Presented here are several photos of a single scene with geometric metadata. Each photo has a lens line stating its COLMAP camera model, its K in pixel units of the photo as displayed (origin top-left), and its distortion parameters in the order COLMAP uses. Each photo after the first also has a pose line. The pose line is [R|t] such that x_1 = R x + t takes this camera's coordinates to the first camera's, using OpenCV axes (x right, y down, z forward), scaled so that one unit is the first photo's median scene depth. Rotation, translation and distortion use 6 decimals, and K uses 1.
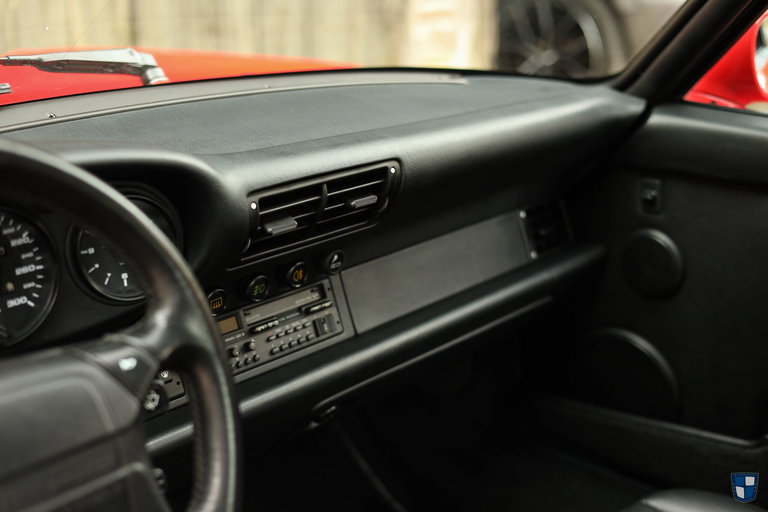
lens RADIAL K [[1099.6, 0, 387.1], [0, 1099.6, 255.9], [0, 0, 1]] dist [0.026412, -0.086435]
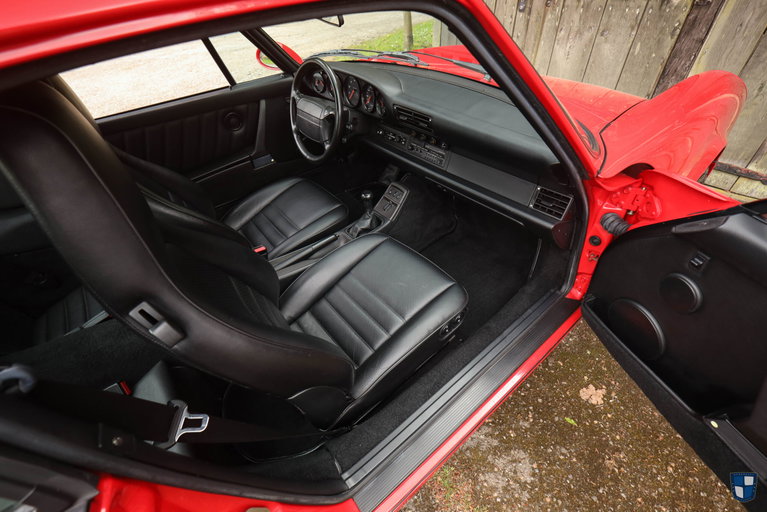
lens RADIAL K [[331.9, 0, 383.1], [0, 331.9, 257.3], [0, 0, 1]] dist [0.004164, -0.000062]
pose [[-0.184438, 0.652376, -0.735111, 1.002756], [-0.242445, 0.694631, 0.677280, -0.418755], [0.952472, 0.303140, 0.030049, 0.920979]]
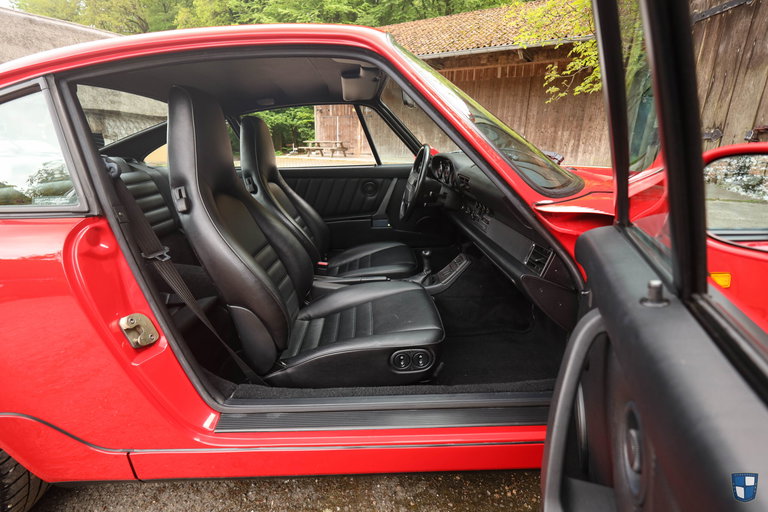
lens RADIAL K [[371.4, 0, 383.9], [0, 371.4, 258.2], [0, 0, 1]] dist [0.000778, 0.000451]
pose [[-0.742594, 0.197357, -0.640003, 1.032646], [-0.193350, 0.851736, 0.486993, -0.396764], [0.641225, 0.485383, -0.594335, 1.621427]]
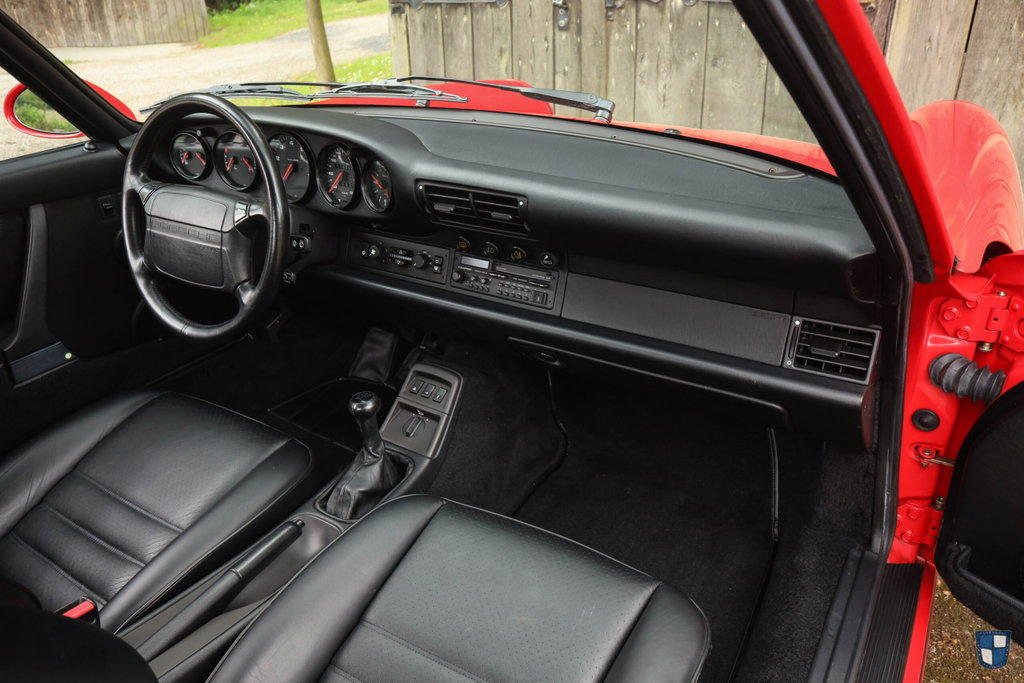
lens RADIAL K [[741.0, 0, 510.2], [0, 741.0, 348.6], [0, 0, 1]] dist [0.000675, 0.000167]
pose [[0.136667, 0.445051, -0.885015, 0.893517], [-0.261935, 0.877836, 0.400992, -0.280188], [0.955360, 0.177014, 0.236545, 0.762147]]
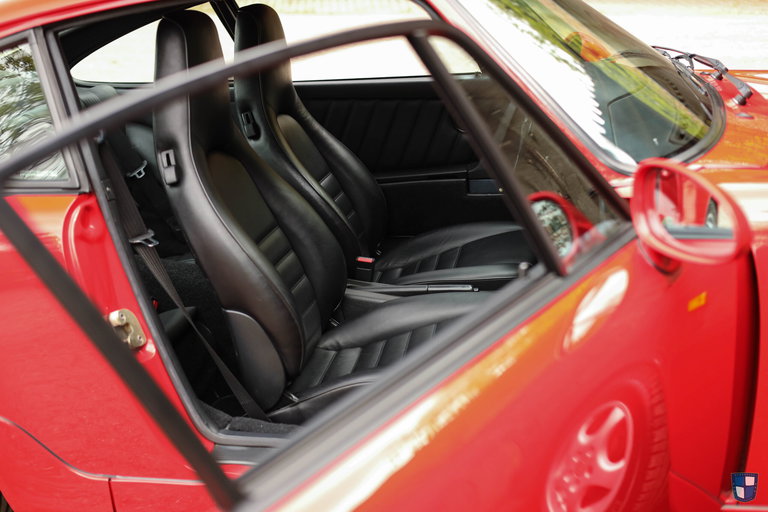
lens RADIAL K [[1099.6, 0, 387.1], [0, 1099.6, 255.9], [0, 0, 1]] dist [0.026412, -0.086435]
pose [[-0.855588, 0.176457, -0.486654, 1.483731], [-0.117800, 0.849074, 0.514972, -0.959781], [0.504075, 0.497932, -0.705671, 2.449532]]
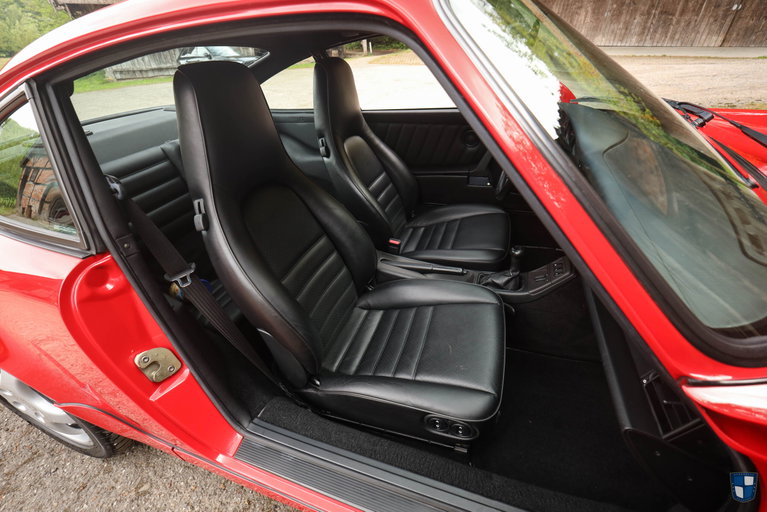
lens RADIAL K [[331.9, 0, 383.1], [0, 331.9, 257.3], [0, 0, 1]] dist [0.004164, -0.000062]
pose [[-0.930586, 0.243690, -0.273176, 0.632136], [-0.055253, 0.644183, 0.762873, -0.490687], [0.361880, 0.725012, -0.586003, 1.310654]]
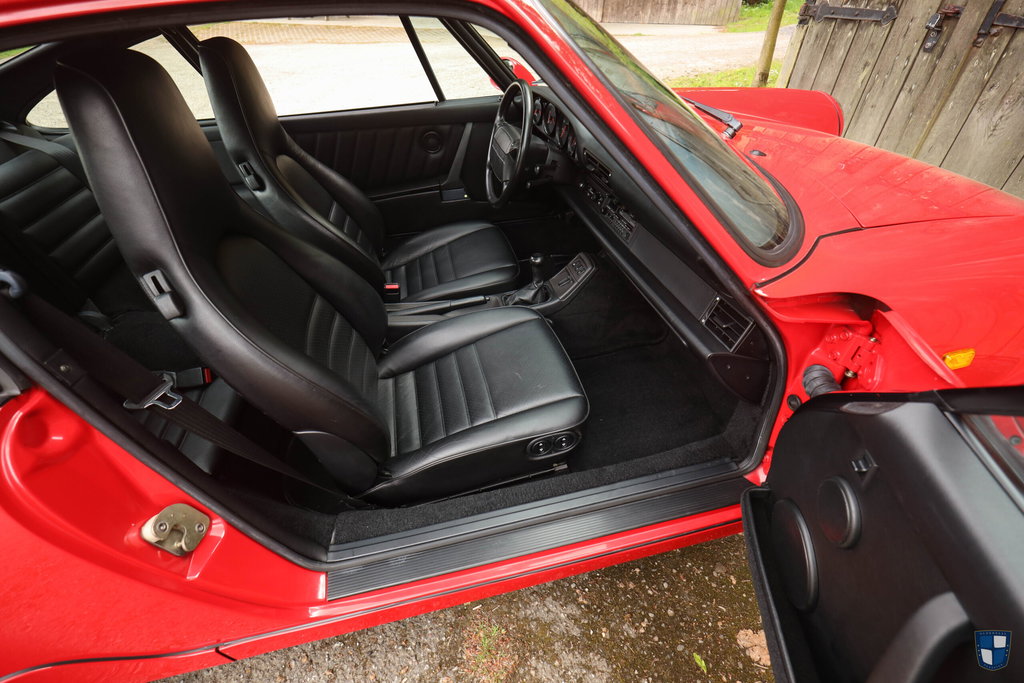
lens RADIAL K [[443.2, 0, 511.4], [0, 443.2, 343.3], [0, 0, 1]] dist [0.004164, -0.000062]
pose [[-0.599282, 0.511603, -0.615730, 0.912613], [-0.218241, 0.635603, 0.740527, -0.508149], [0.770216, 0.578161, -0.269253, 1.265331]]
